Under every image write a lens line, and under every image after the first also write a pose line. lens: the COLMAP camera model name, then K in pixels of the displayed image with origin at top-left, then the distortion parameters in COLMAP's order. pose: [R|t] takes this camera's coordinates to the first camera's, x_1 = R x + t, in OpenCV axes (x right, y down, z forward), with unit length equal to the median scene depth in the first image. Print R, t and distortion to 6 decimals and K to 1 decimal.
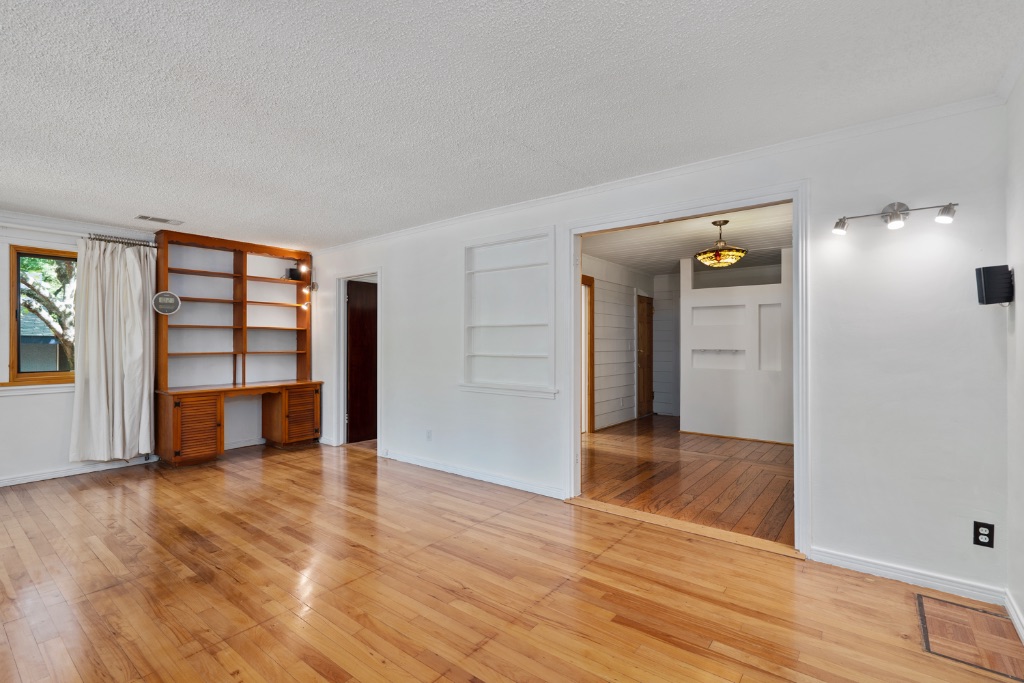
lens RADIAL K [[470.1, 0, 511.6], [0, 470.1, 341.0], [0, 0, 1]] dist [0.000501, 0.002080]
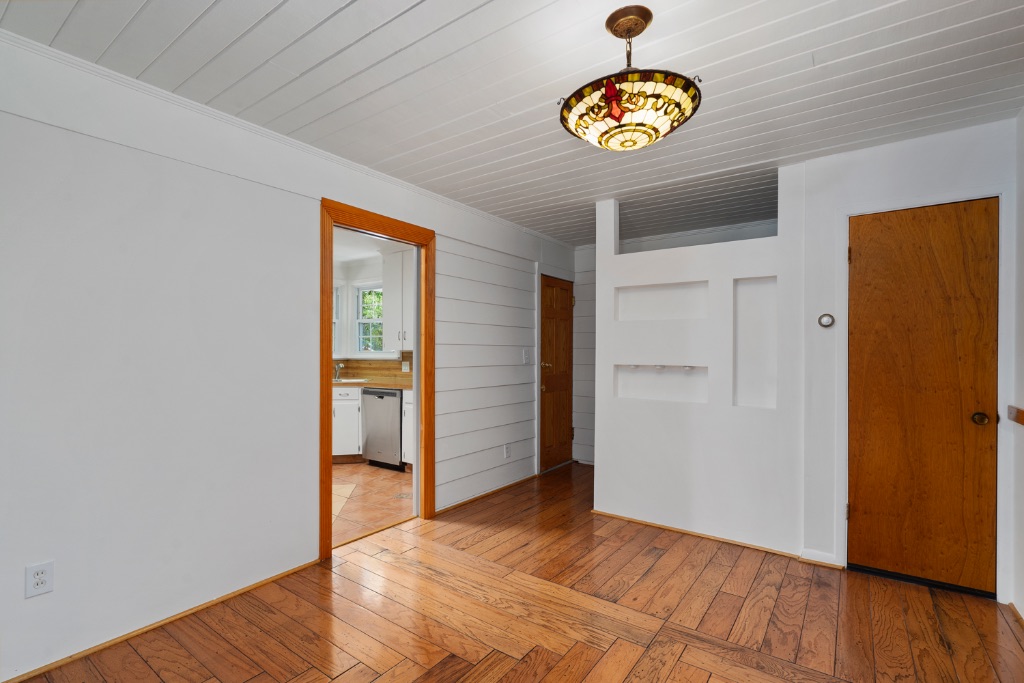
lens RADIAL K [[470.1, 0, 505.2], [0, 470.1, 348.9], [0, 0, 1]] dist [0.000501, 0.002080]
pose [[0.999660, 0.005132, 0.025560, 0.241290], [-0.005131, 0.999987, -0.000127, 0.000743], [-0.025561, -0.000004, 0.999673, 0.452190]]
